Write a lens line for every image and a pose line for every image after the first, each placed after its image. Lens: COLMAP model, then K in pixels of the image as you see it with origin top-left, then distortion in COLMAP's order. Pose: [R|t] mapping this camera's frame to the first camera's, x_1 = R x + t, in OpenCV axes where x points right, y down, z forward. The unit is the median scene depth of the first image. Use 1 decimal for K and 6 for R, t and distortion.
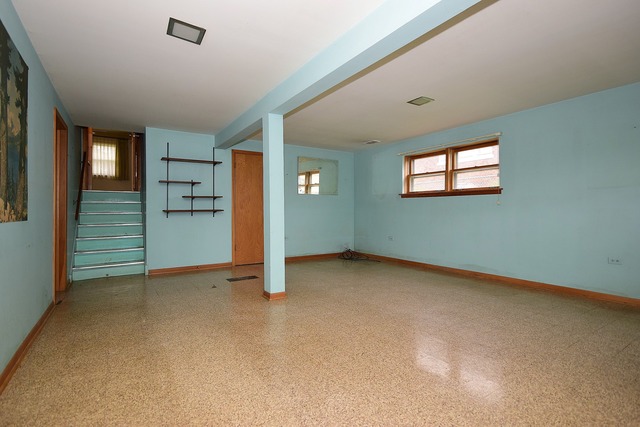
lens RADIAL K [[302.9, 0, 316.9], [0, 302.9, 209.6], [0, 0, 1]] dist [0.002170, -0.000421]
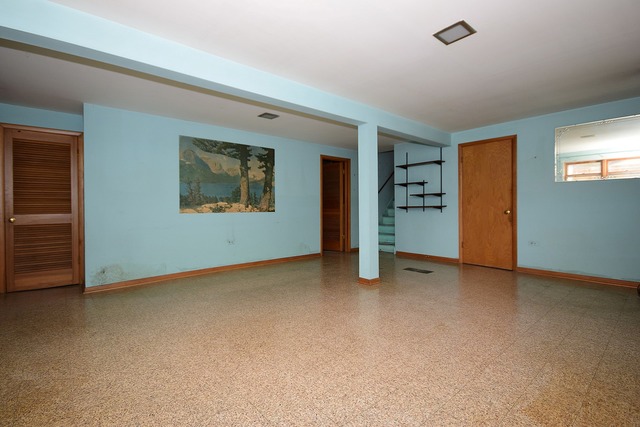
lens RADIAL K [[292.8, 0, 321.3], [0, 292.8, 209.6], [0, 0, 1]] dist [0.001058, -0.000003]
pose [[0.153862, 0.007869, -0.988061, 0.630729], [0.009378, 0.999912, 0.009424, -0.000238], [0.988048, -0.010716, 0.153774, 0.442089]]
